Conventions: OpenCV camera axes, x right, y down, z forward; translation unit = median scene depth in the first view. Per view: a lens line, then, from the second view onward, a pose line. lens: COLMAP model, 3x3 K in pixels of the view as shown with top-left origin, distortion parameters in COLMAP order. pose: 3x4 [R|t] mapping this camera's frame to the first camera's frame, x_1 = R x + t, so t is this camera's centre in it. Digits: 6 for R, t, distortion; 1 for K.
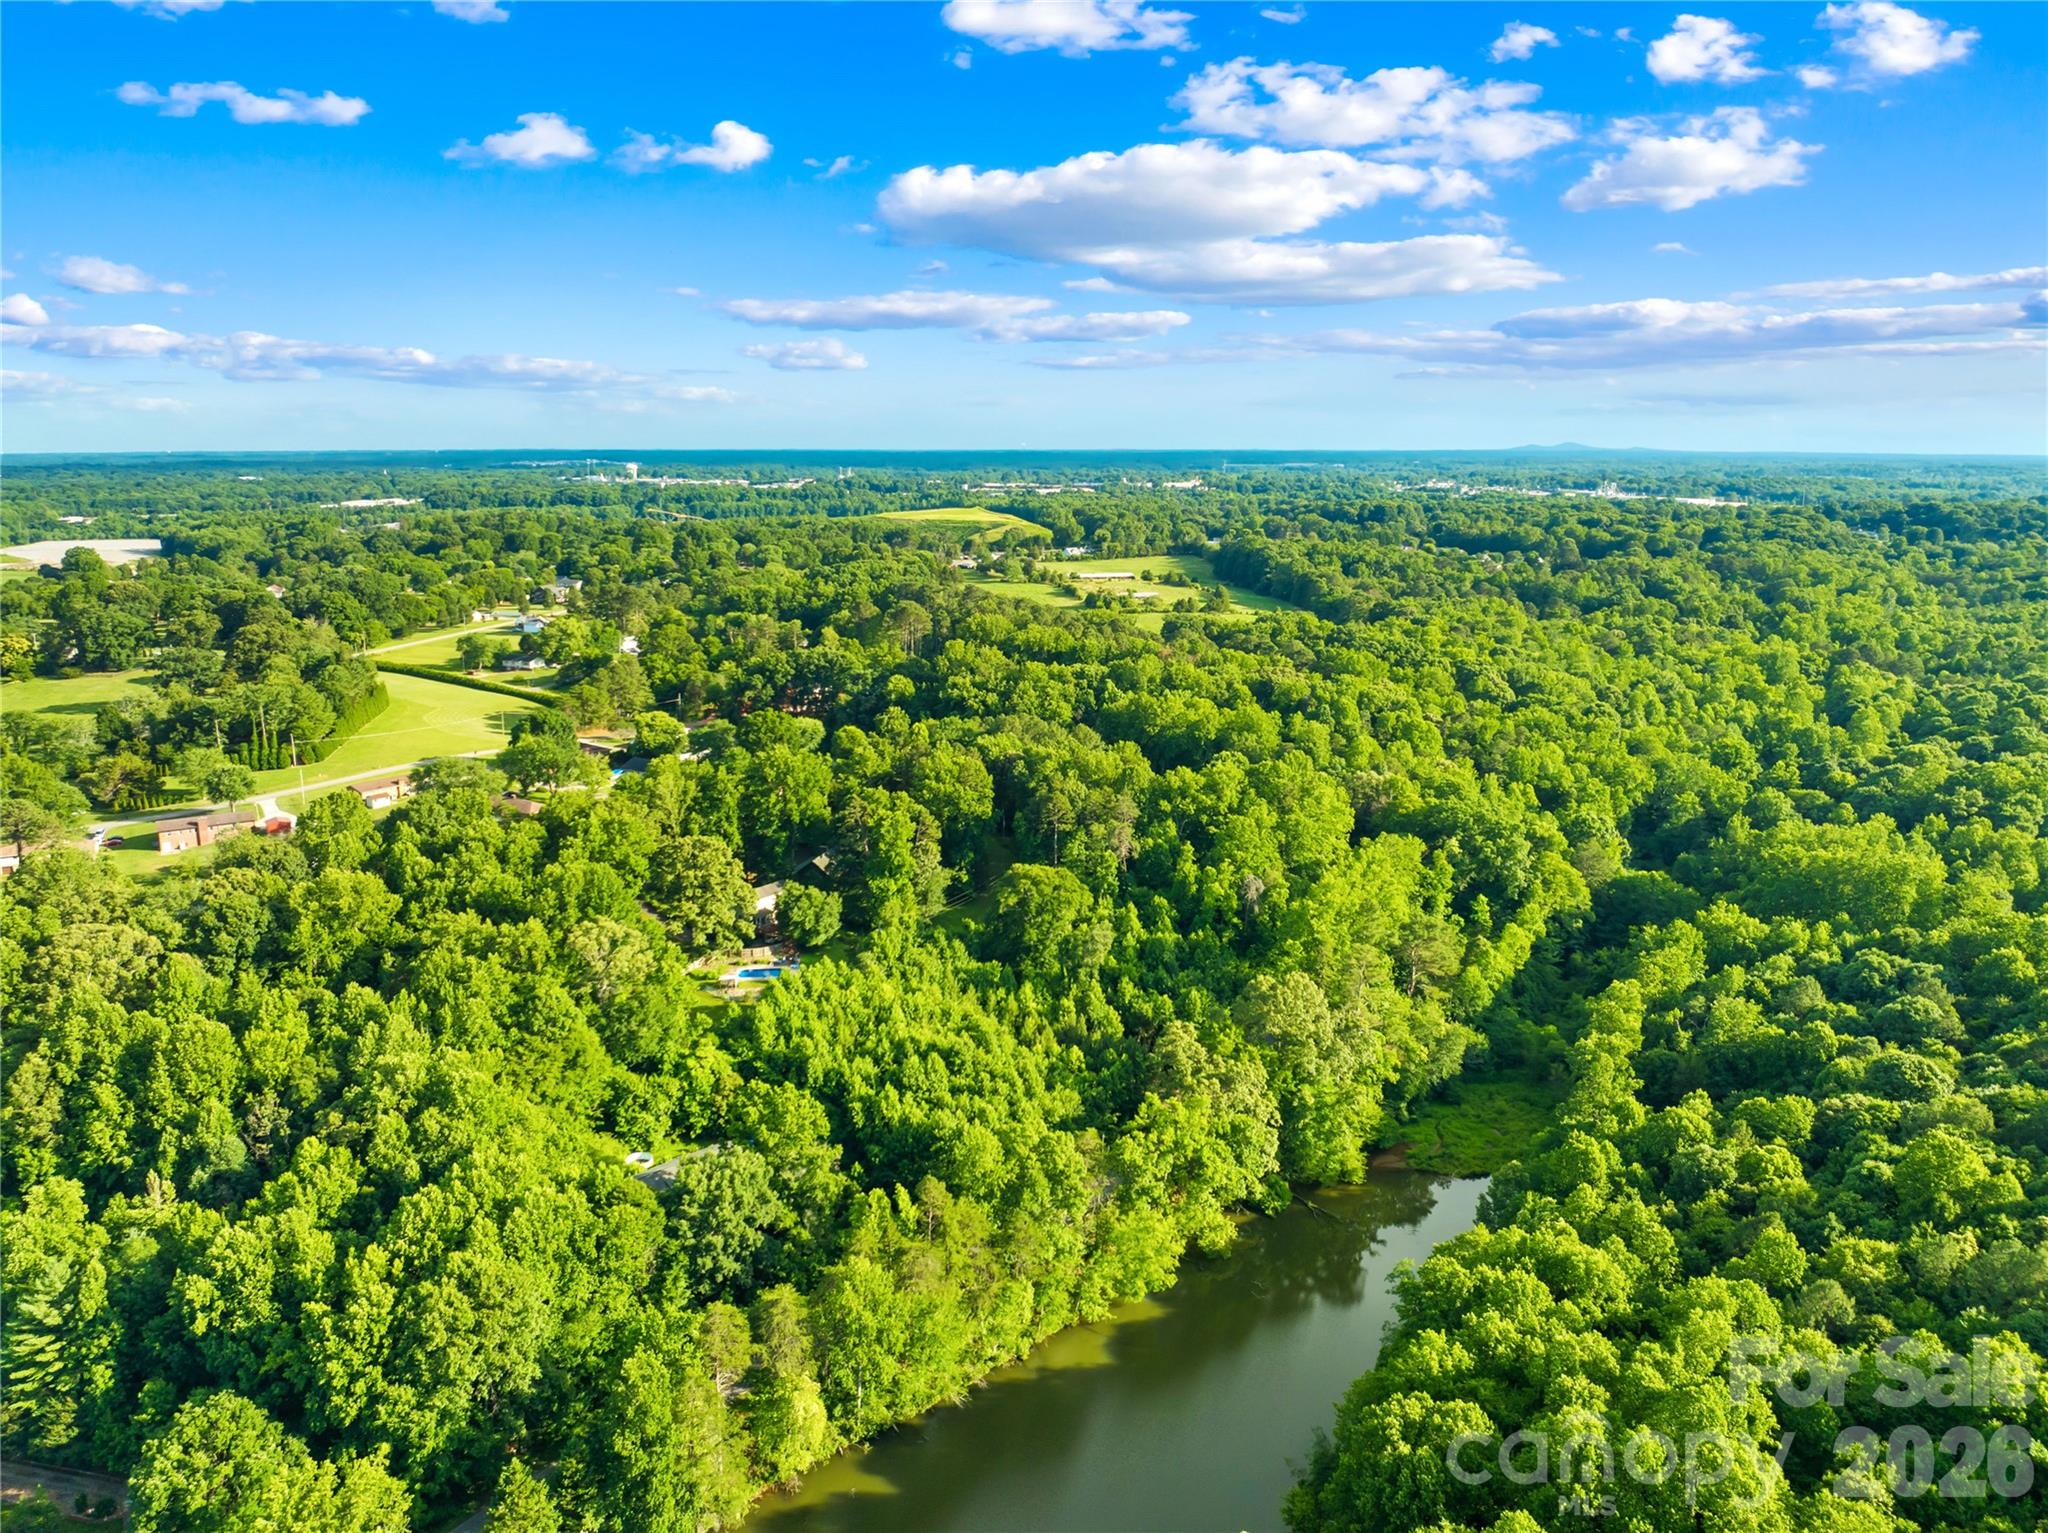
lens RADIAL K [[1484.8, 0, 1032.3], [0, 1484.8, 721.9], [0, 0, 1]] dist [-0.028291, -0.007172]
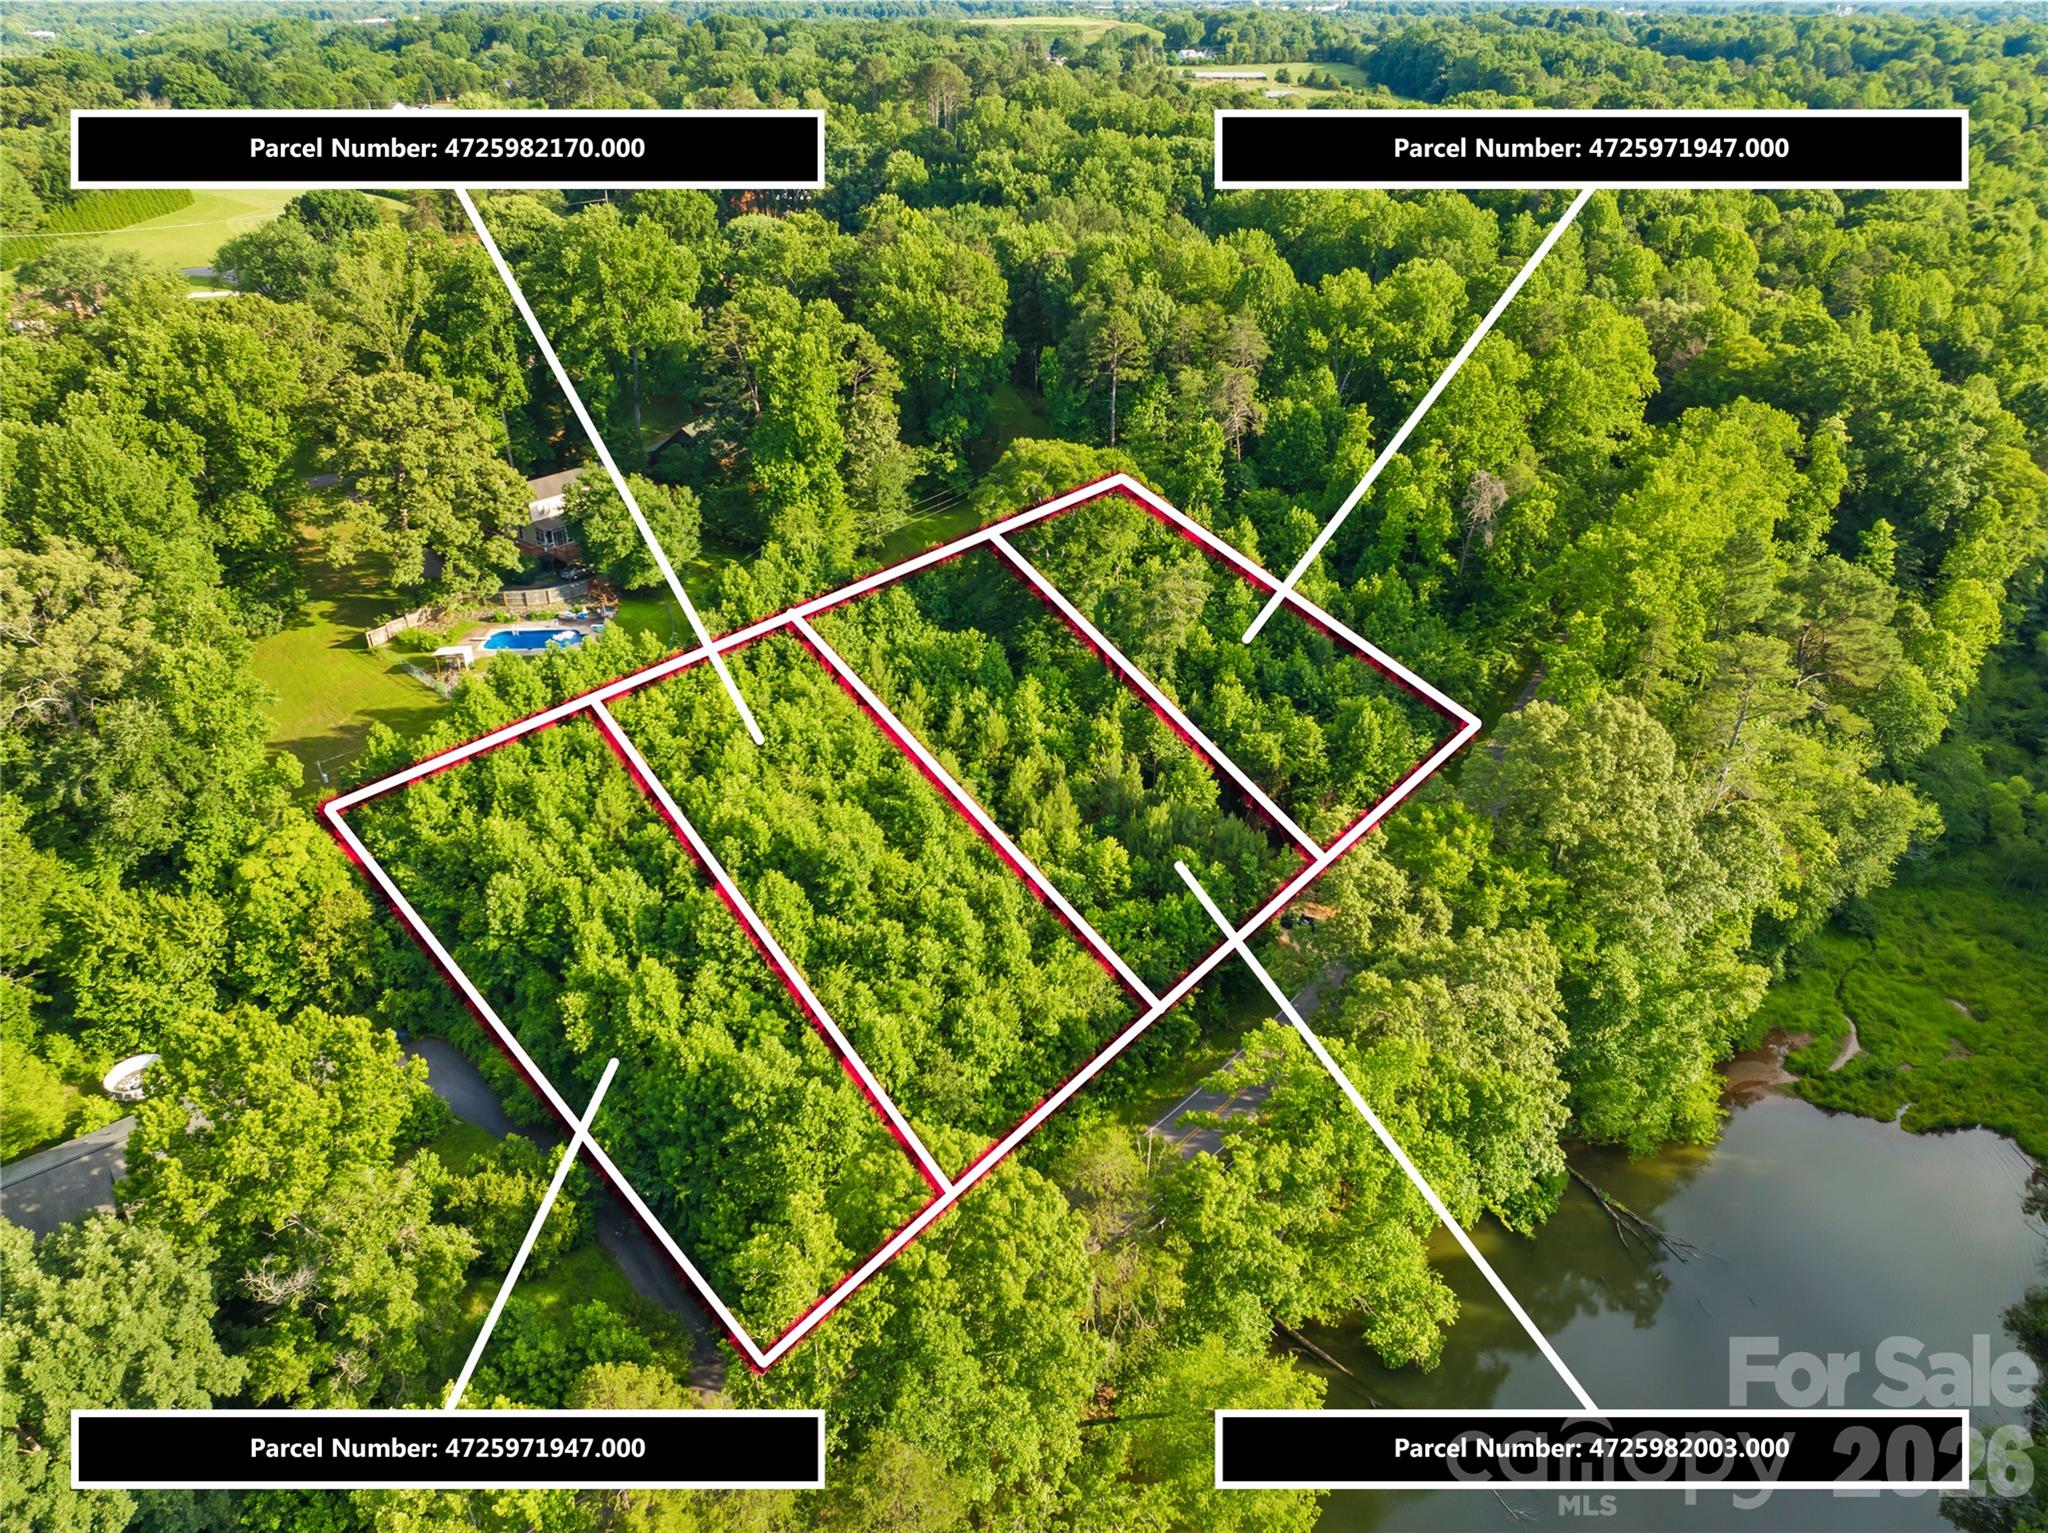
lens RADIAL K [[1484.8, 0, 1032.3], [0, 1484.8, 721.9], [0, 0, 1]] dist [-0.028291, -0.007172]
pose [[0.997194, 0.033911, -0.066736, 0.028026], [-0.014437, 0.961891, 0.273051, 0.047956], [0.073452, -0.271322, 0.959682, 0.465580]]
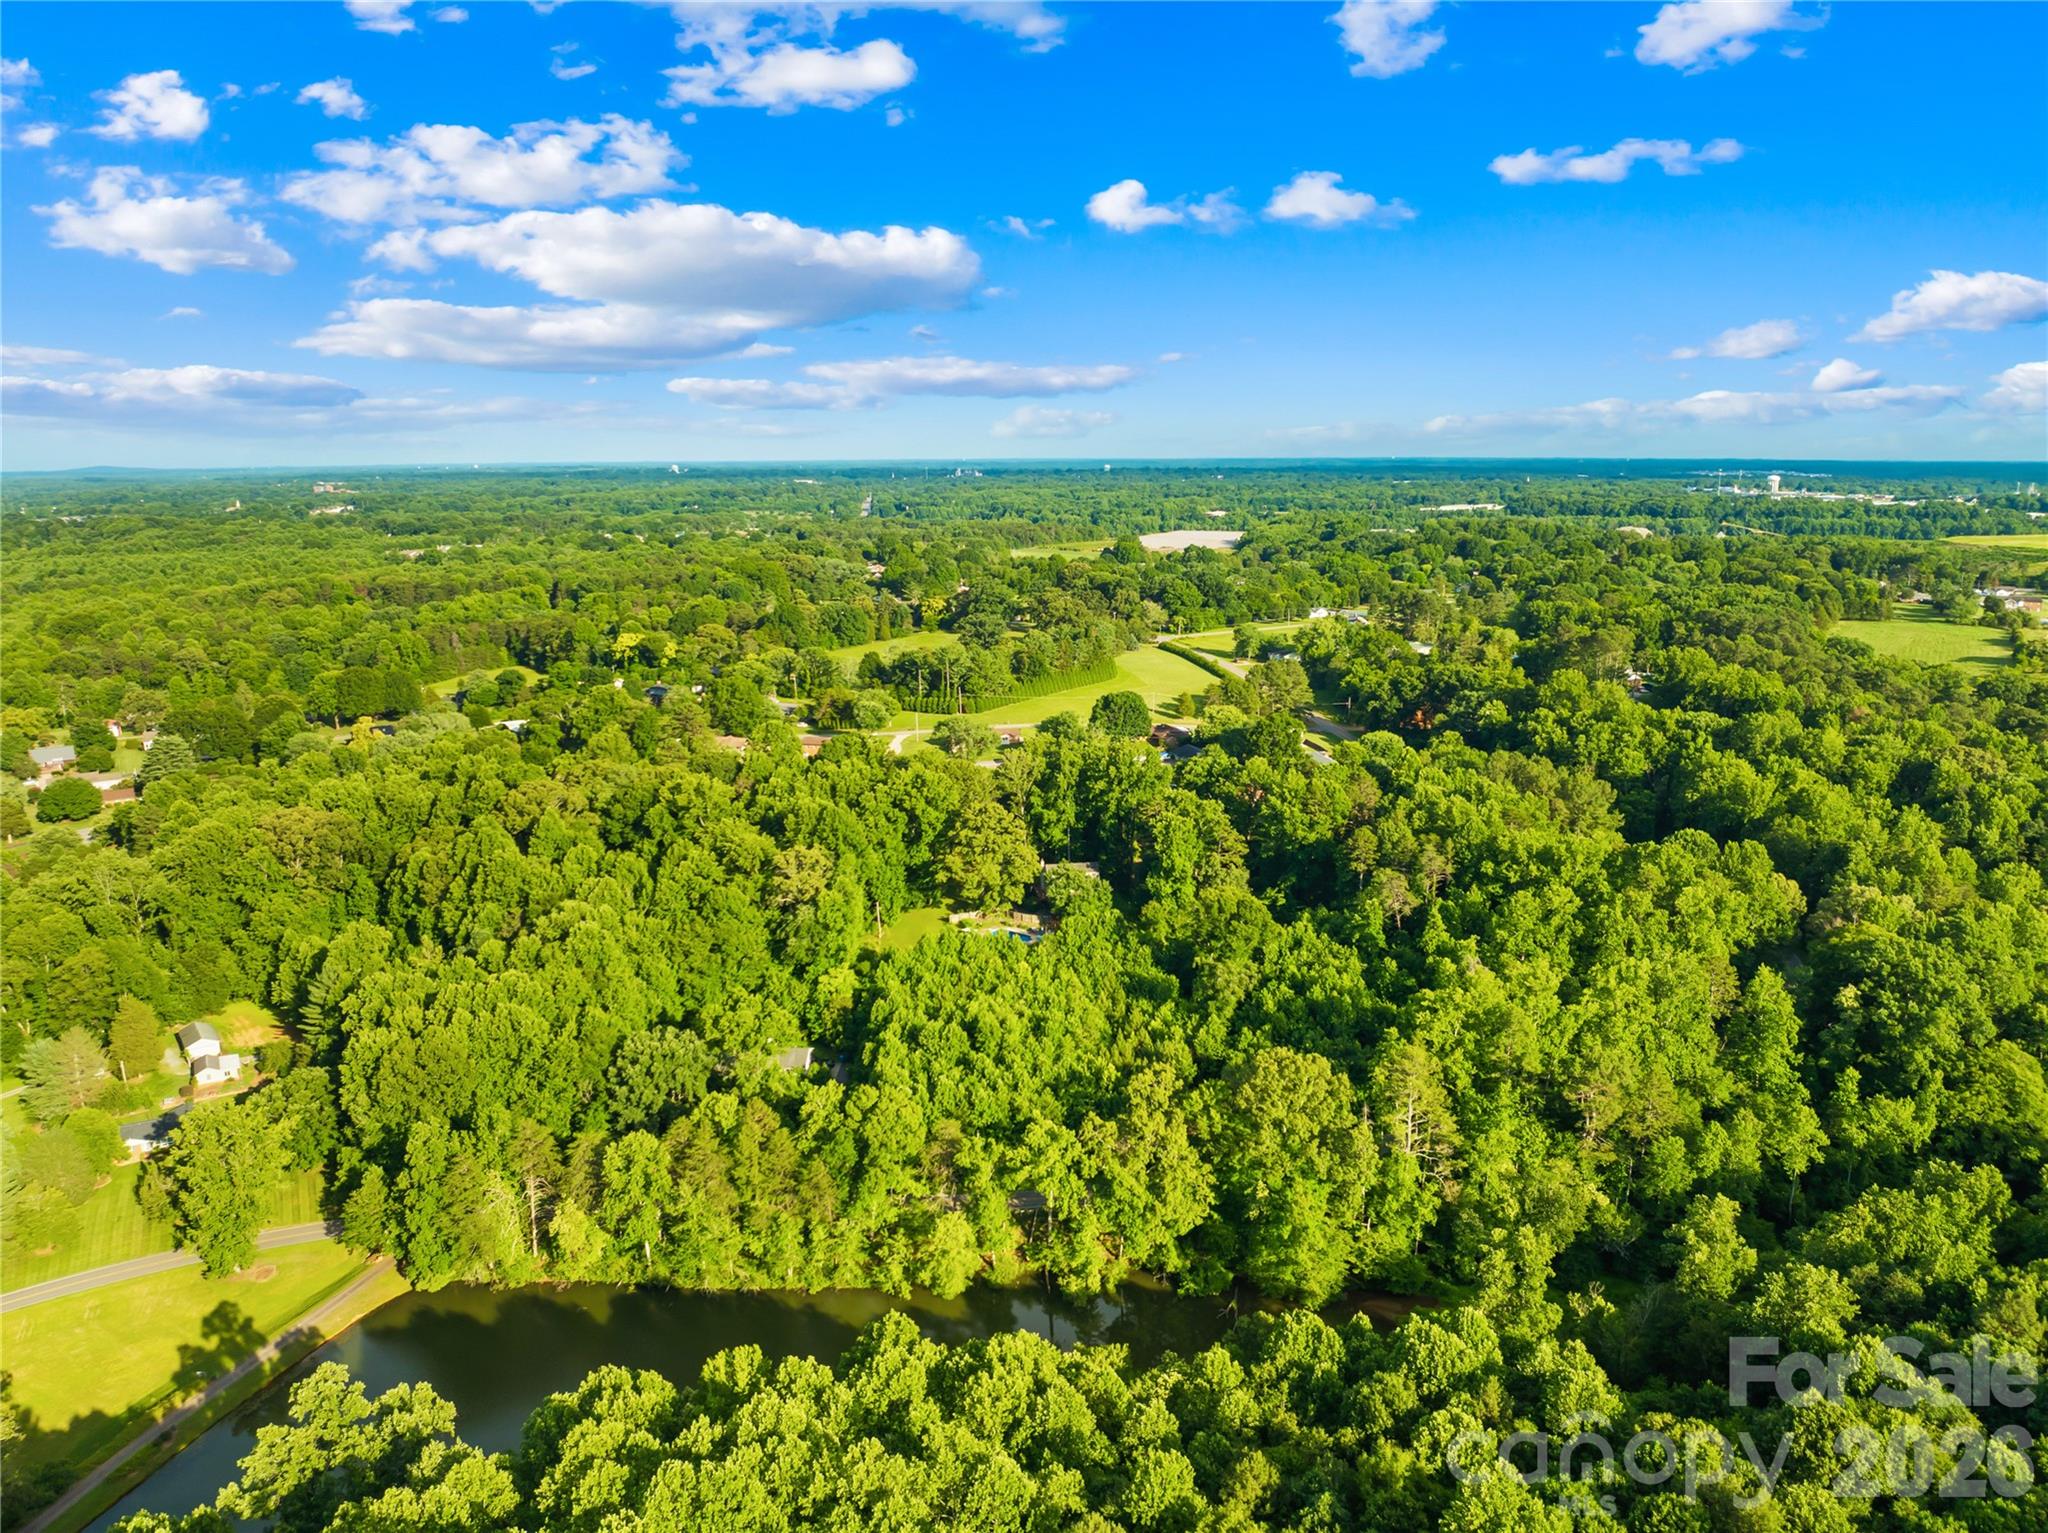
lens RADIAL K [[1482.8, 0, 1029.8], [0, 1482.8, 651.6], [0, 0, 1]] dist [-0.023450, -0.001815]
pose [[0.717881, 0.092884, -0.689942, 0.516721], [-0.128879, 0.991660, -0.000595, -0.035987], [0.684132, 0.089346, 0.723865, 0.189356]]
